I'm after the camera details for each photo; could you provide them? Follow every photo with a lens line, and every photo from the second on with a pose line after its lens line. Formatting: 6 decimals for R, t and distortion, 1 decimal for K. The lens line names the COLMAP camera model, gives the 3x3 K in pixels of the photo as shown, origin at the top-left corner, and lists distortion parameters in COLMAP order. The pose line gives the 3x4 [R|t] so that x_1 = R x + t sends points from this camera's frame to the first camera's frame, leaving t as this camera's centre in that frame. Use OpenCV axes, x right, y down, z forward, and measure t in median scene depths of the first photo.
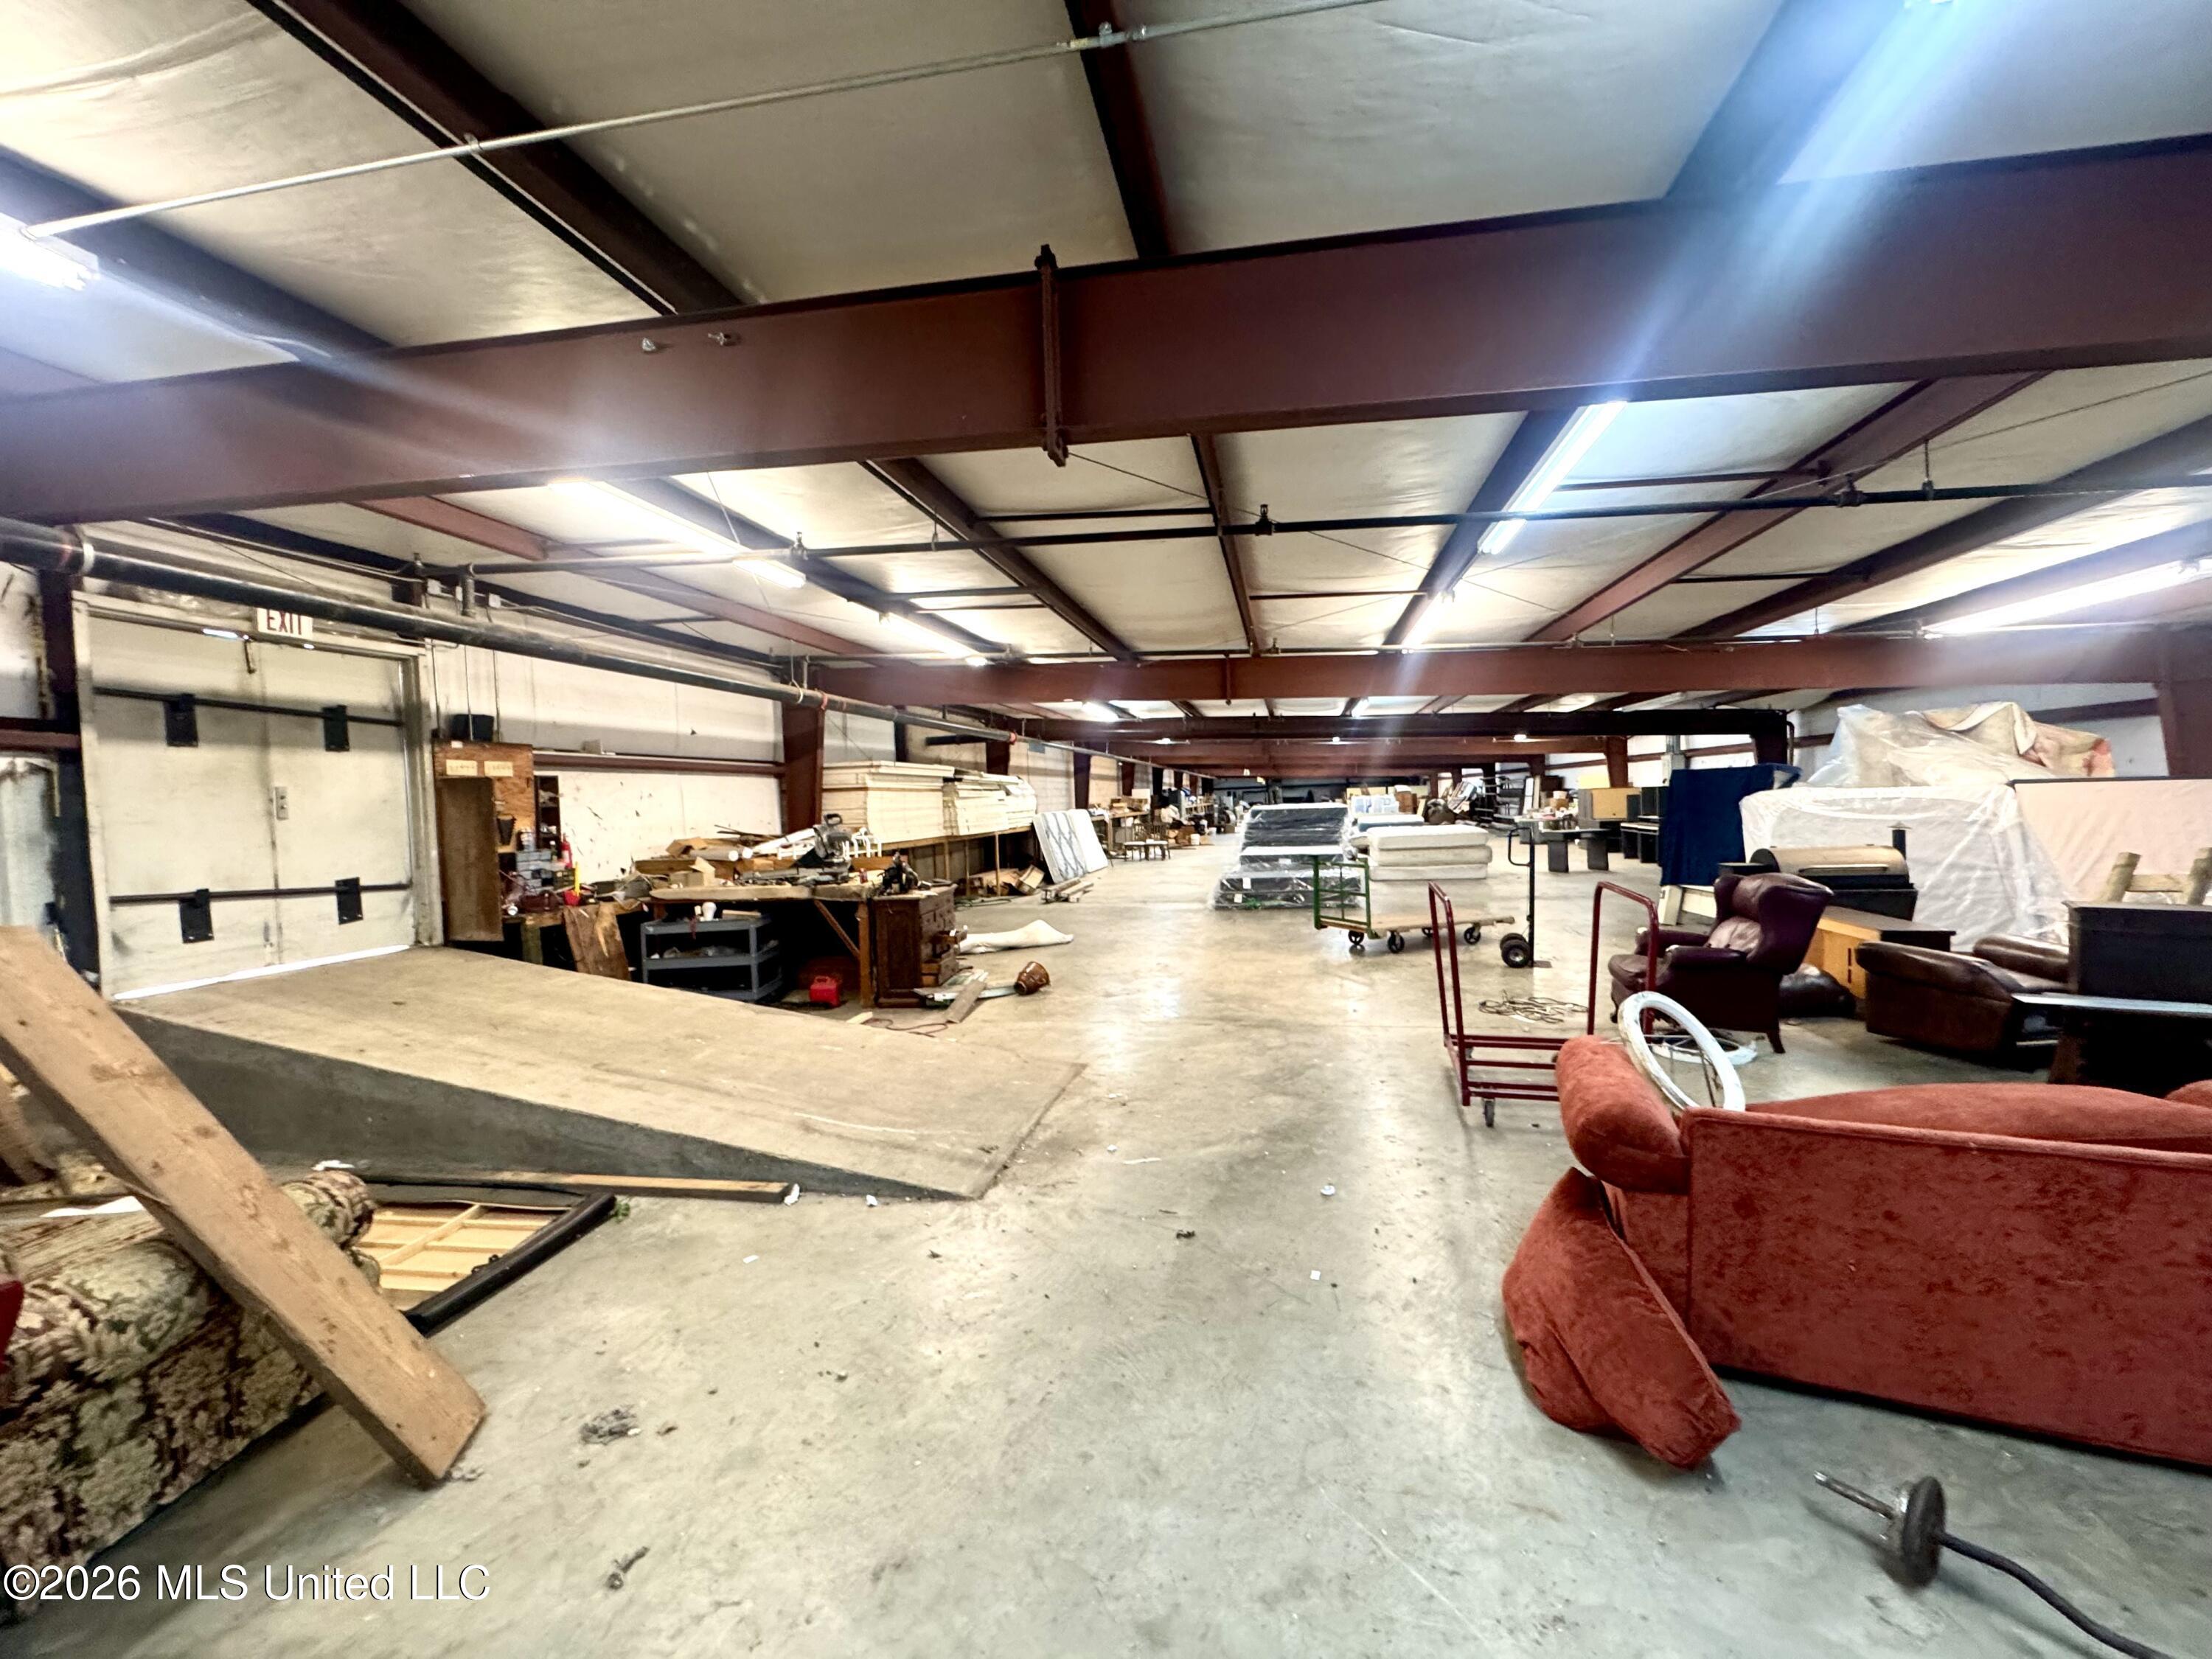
lens RADIAL K [[888.3, 0, 1106.0], [0, 888.3, 829.5], [0, 0, 1]] dist [0.000472, 0.000009]
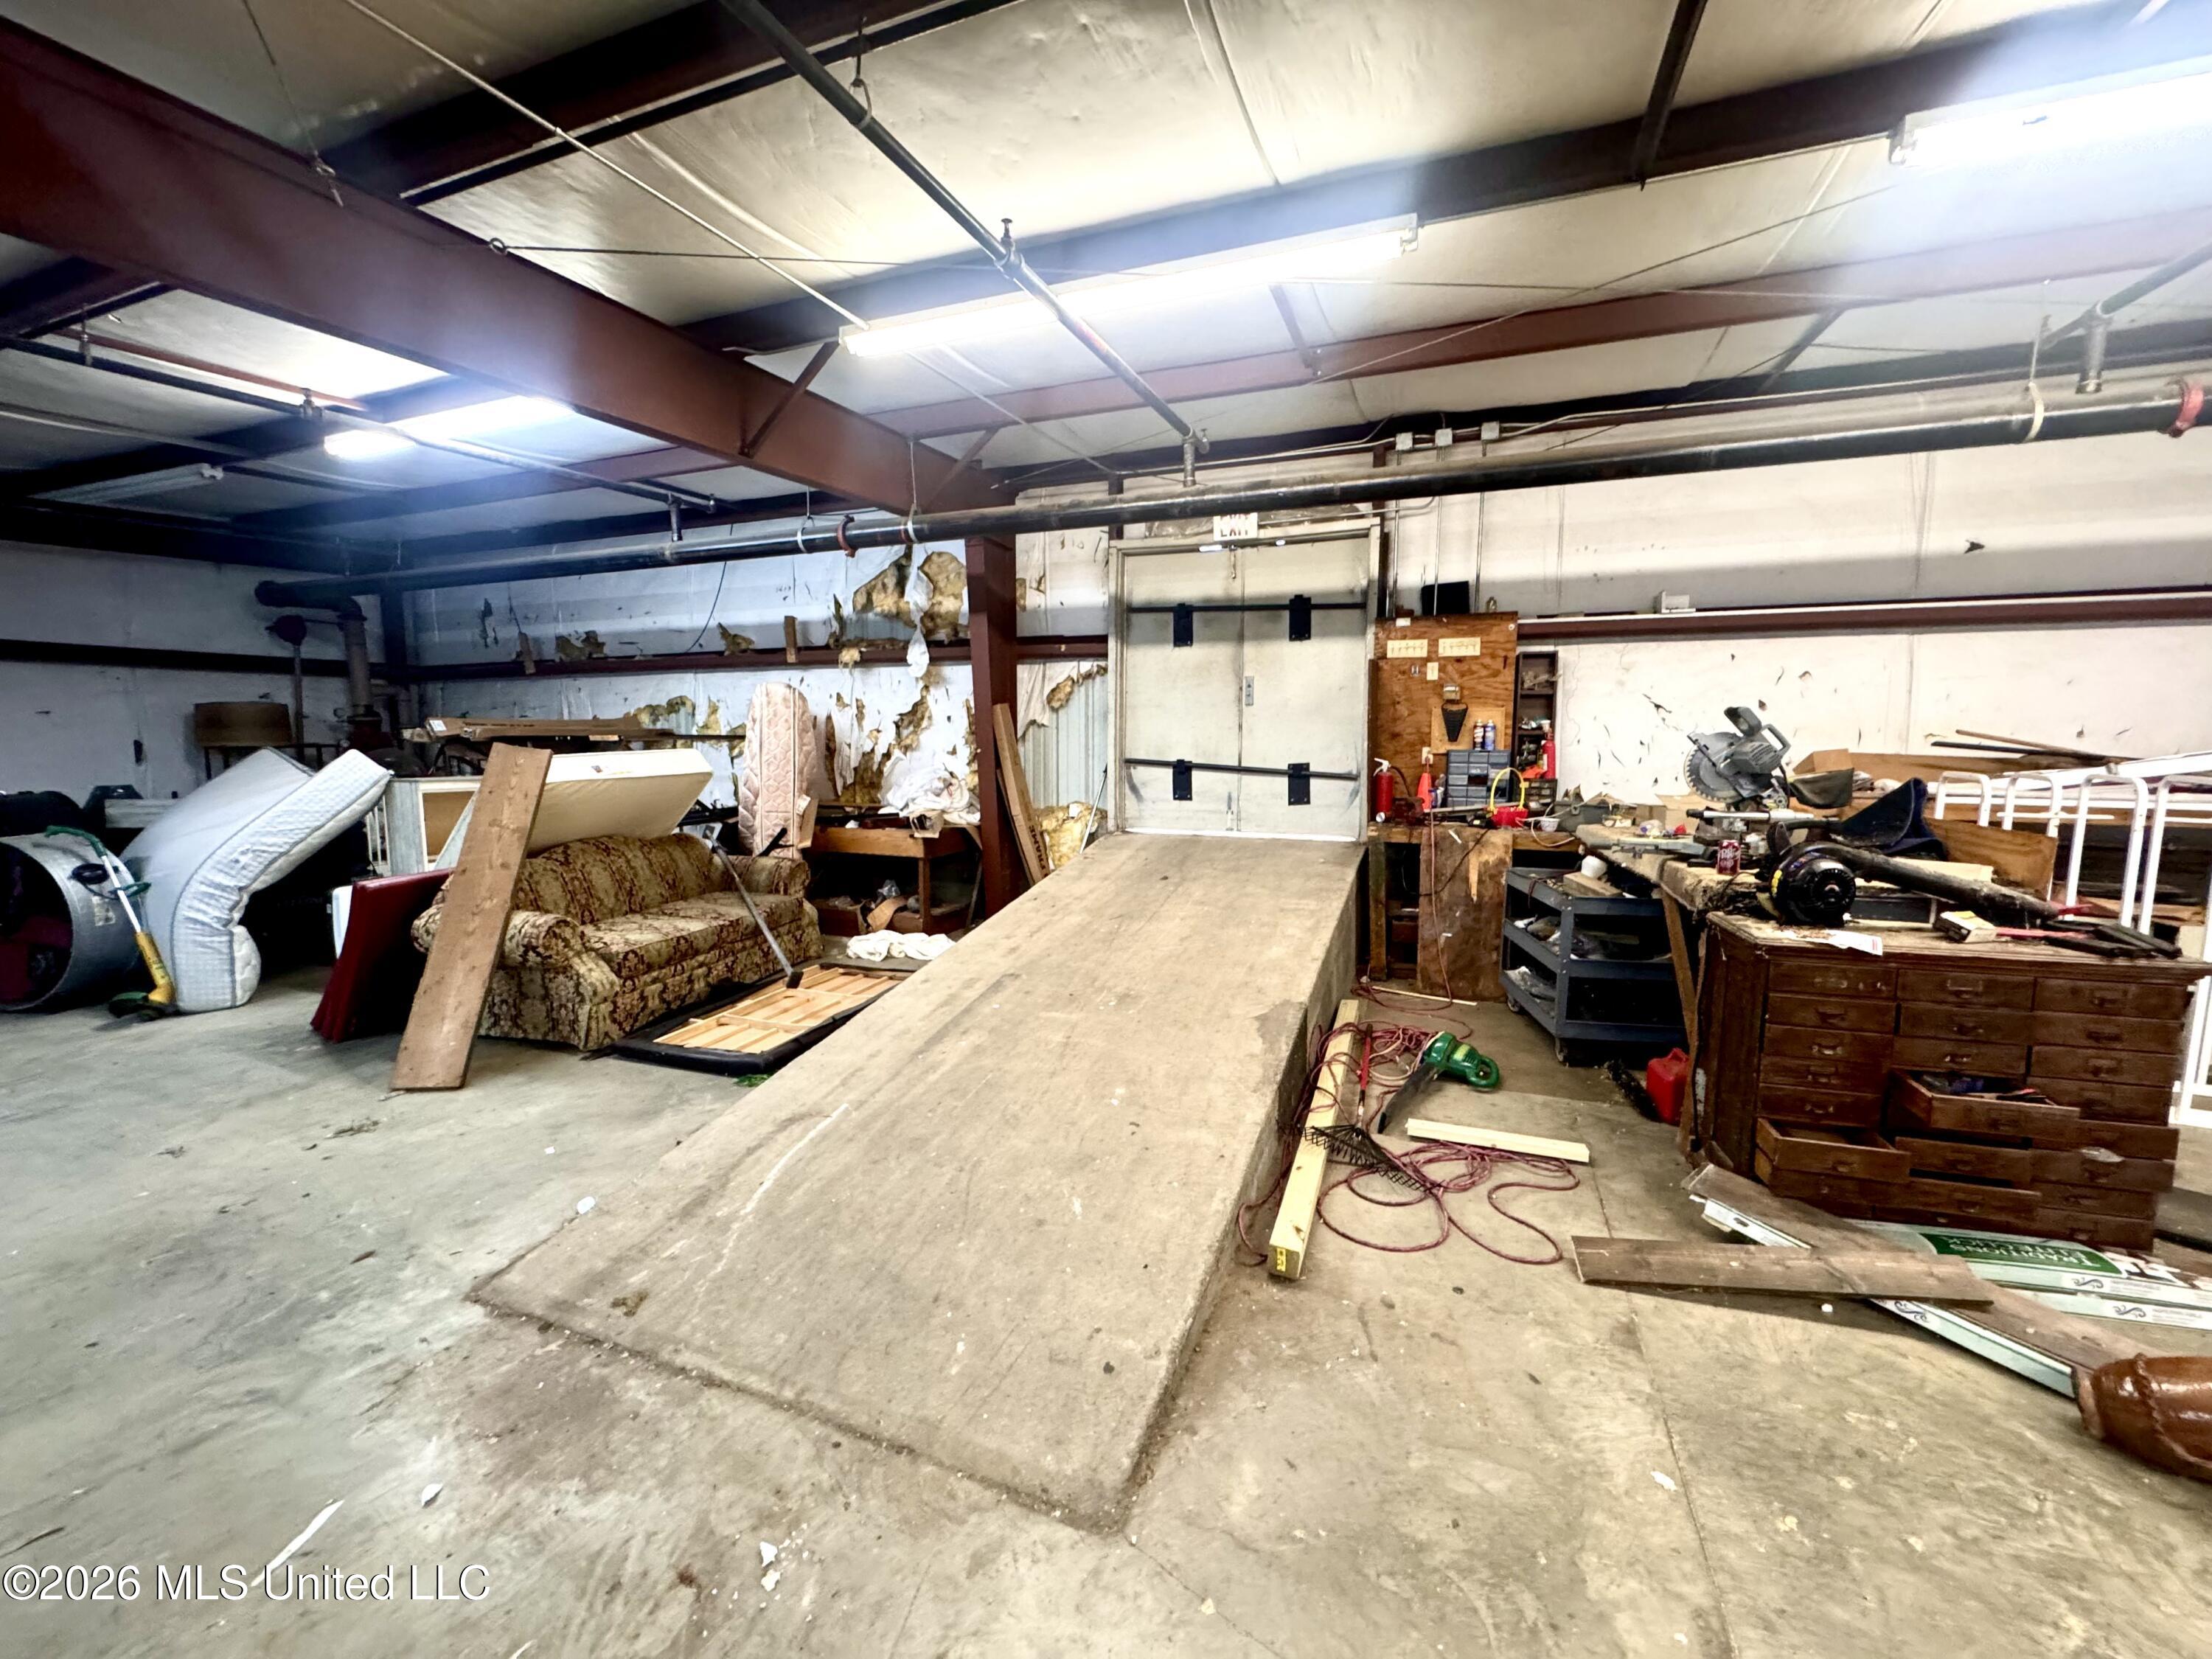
lens RADIAL K [[888.3, 0, 1106.0], [0, 888.3, 829.5], [0, 0, 1]] dist [0.000472, 0.000009]
pose [[-0.169297, 0.145578, -0.974754, 0.224502], [-0.026214, 0.988016, 0.152111, -0.021187], [0.985216, 0.051304, -0.163452, 0.958448]]
